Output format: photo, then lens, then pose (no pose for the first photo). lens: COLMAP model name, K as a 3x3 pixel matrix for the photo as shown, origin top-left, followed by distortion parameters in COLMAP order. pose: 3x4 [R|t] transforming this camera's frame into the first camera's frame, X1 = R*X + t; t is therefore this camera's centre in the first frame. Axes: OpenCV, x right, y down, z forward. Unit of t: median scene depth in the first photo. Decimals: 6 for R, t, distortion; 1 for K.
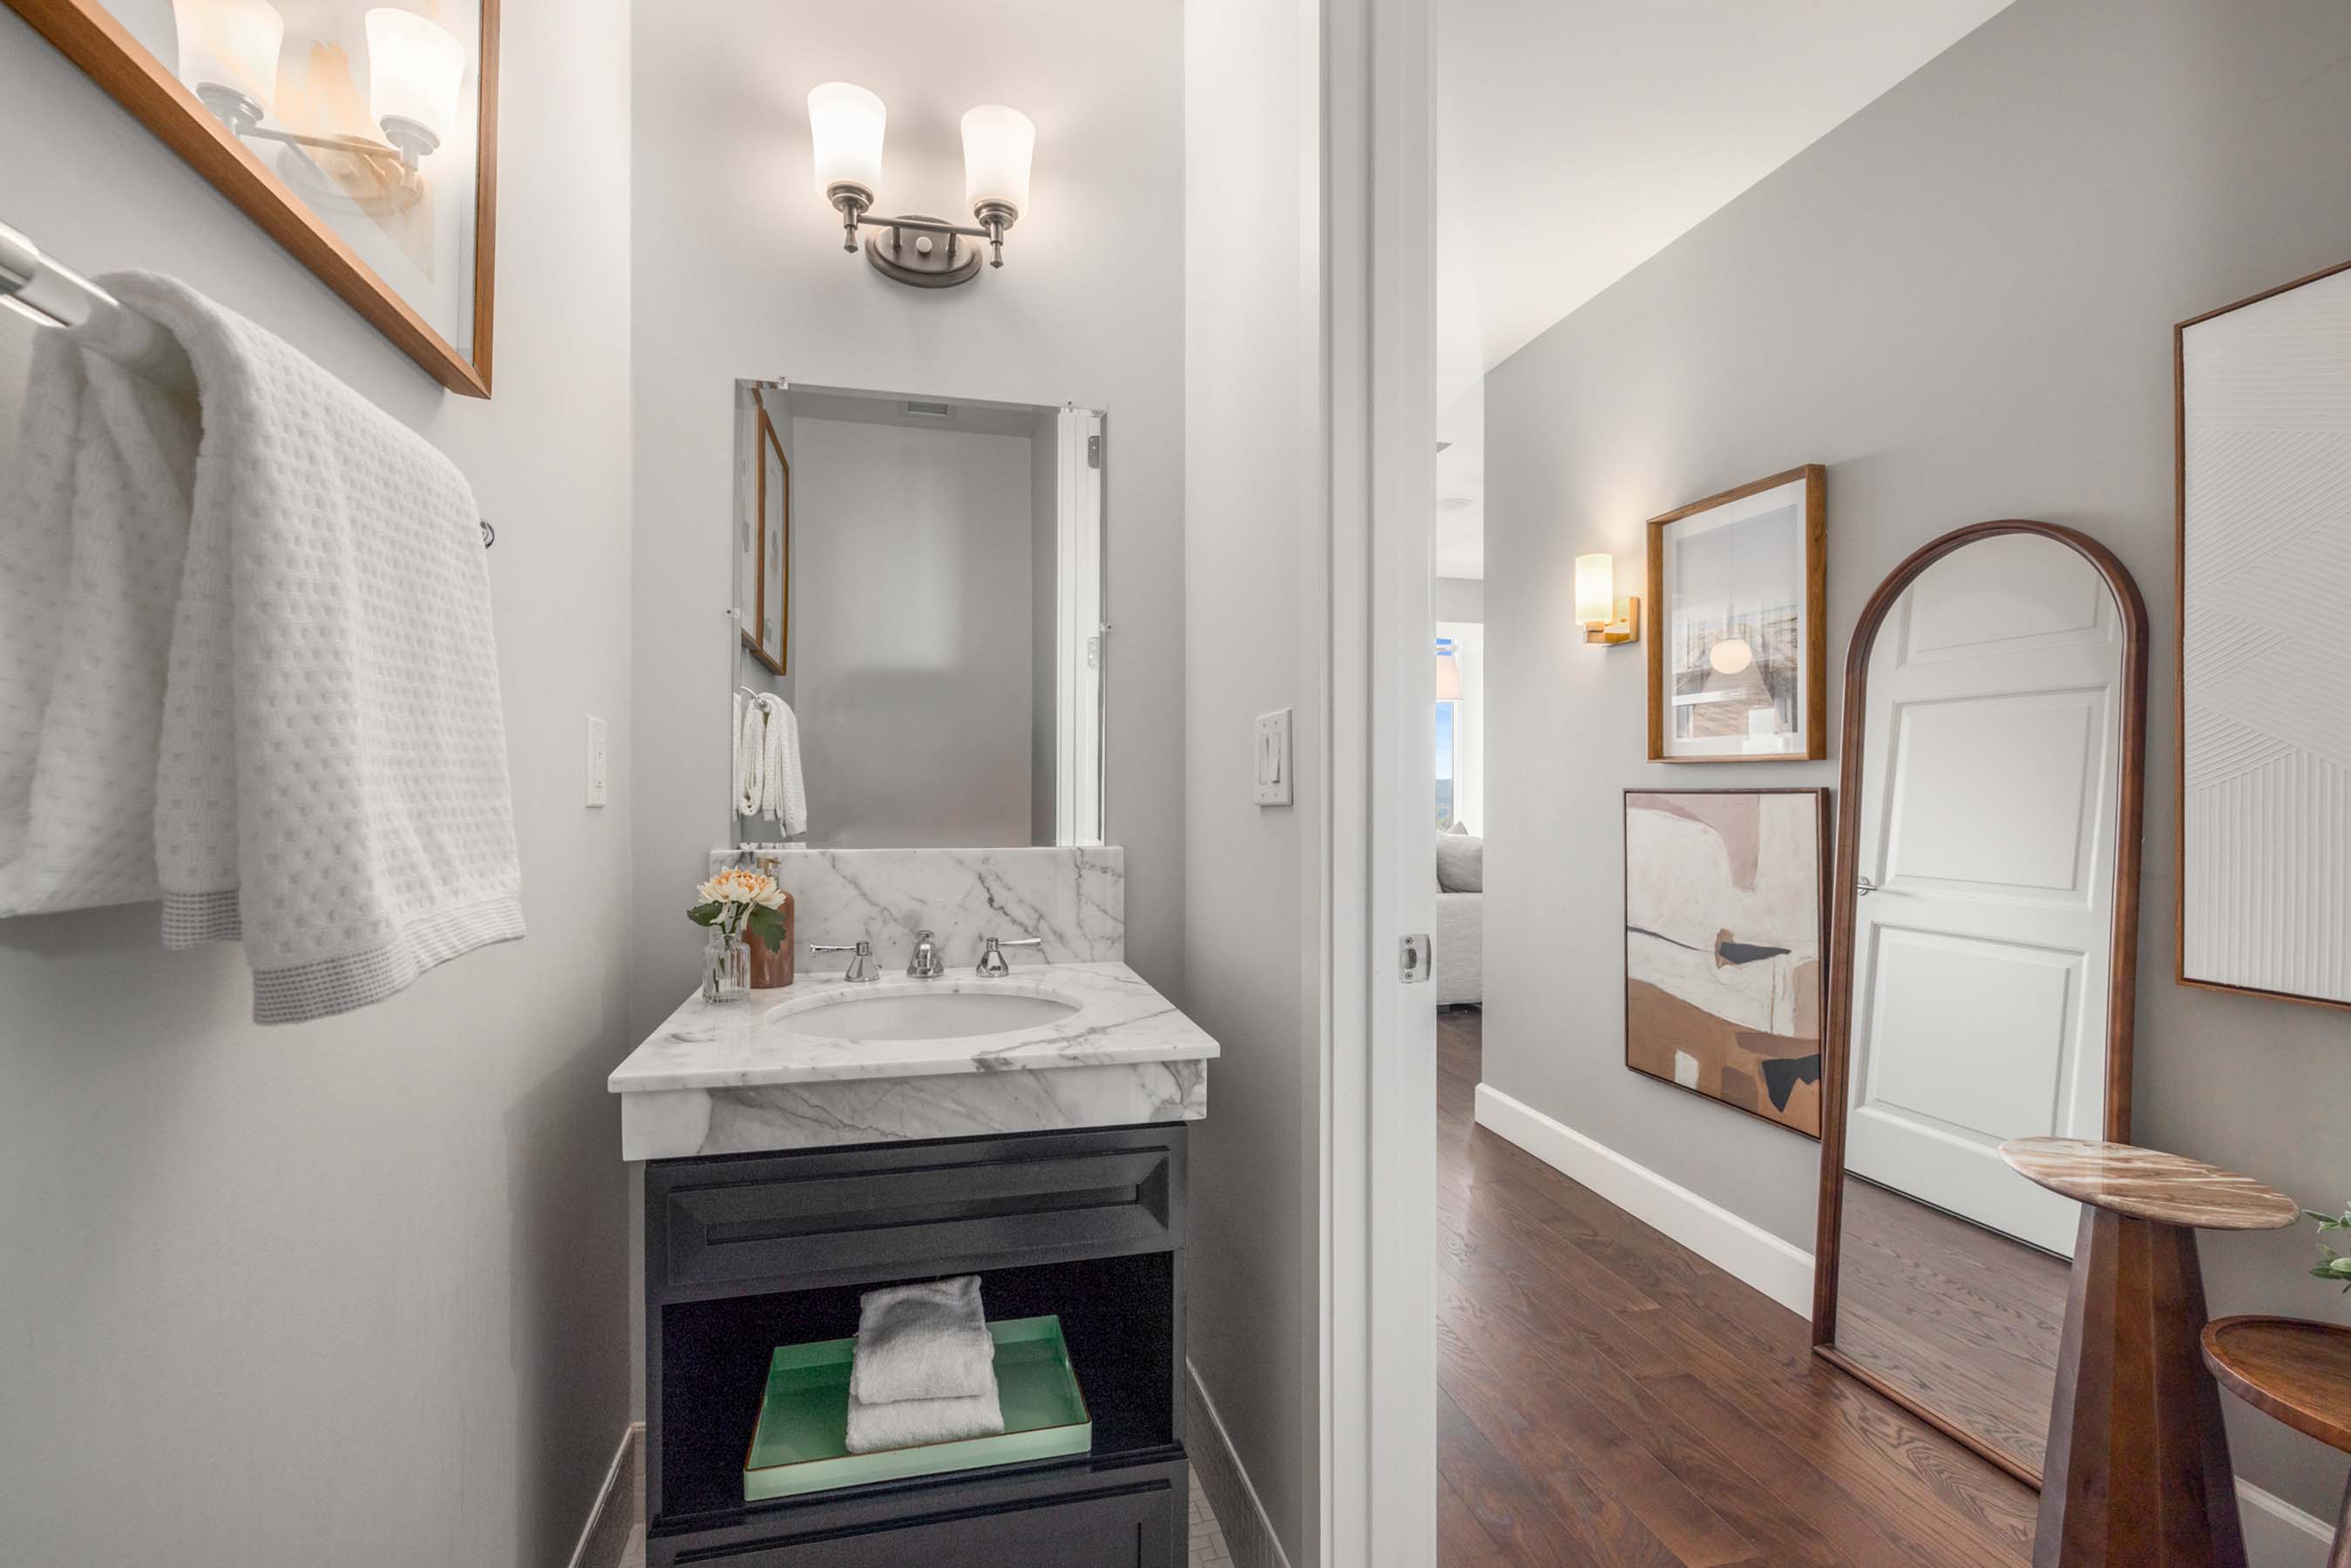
lens RADIAL K [[988.6, 0, 1160.0], [0, 988.6, 780.1], [0, 0, 1]] dist [-0.000139, 0.000034]
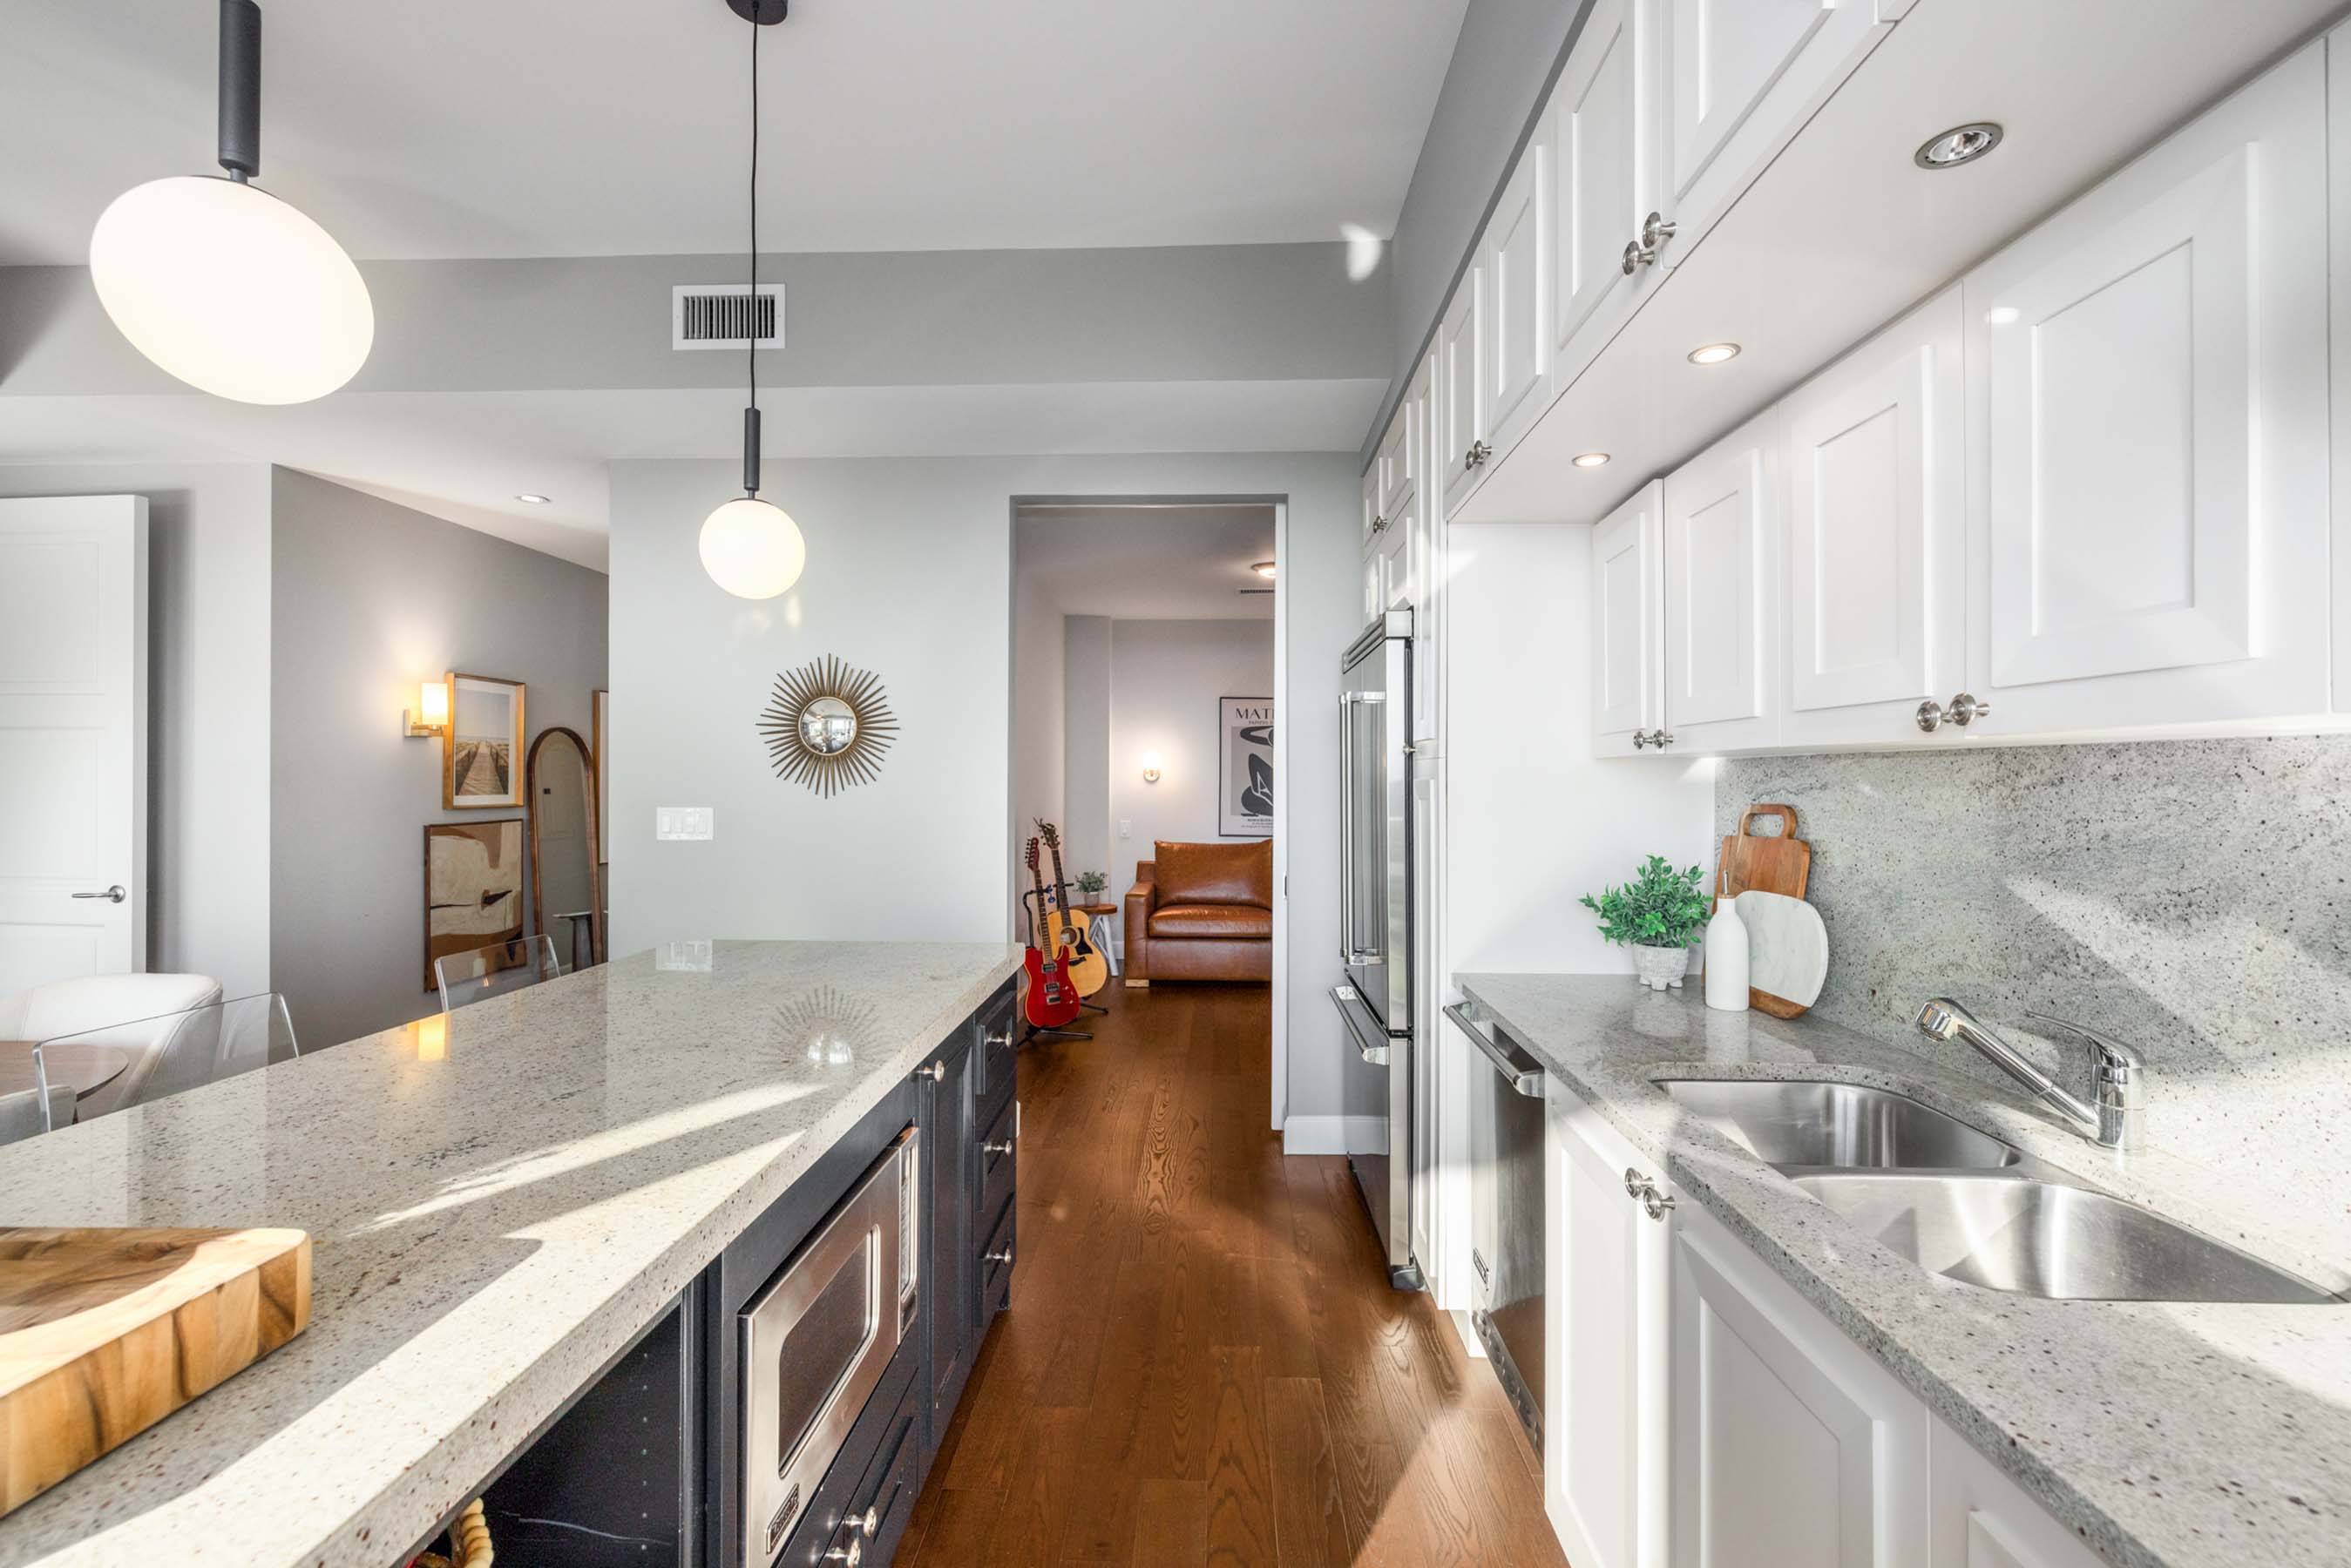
lens RADIAL K [[988.2, 0, 1185.8], [0, 988.2, 776.8], [0, 0, 1]] dist [-0.000696, 0.000172]
pose [[-0.961319, 0.000430, 0.275438, -1.440248], [-0.001814, 0.999967, -0.007890, -0.072504], [-0.275432, -0.008084, -0.961287, 2.662963]]
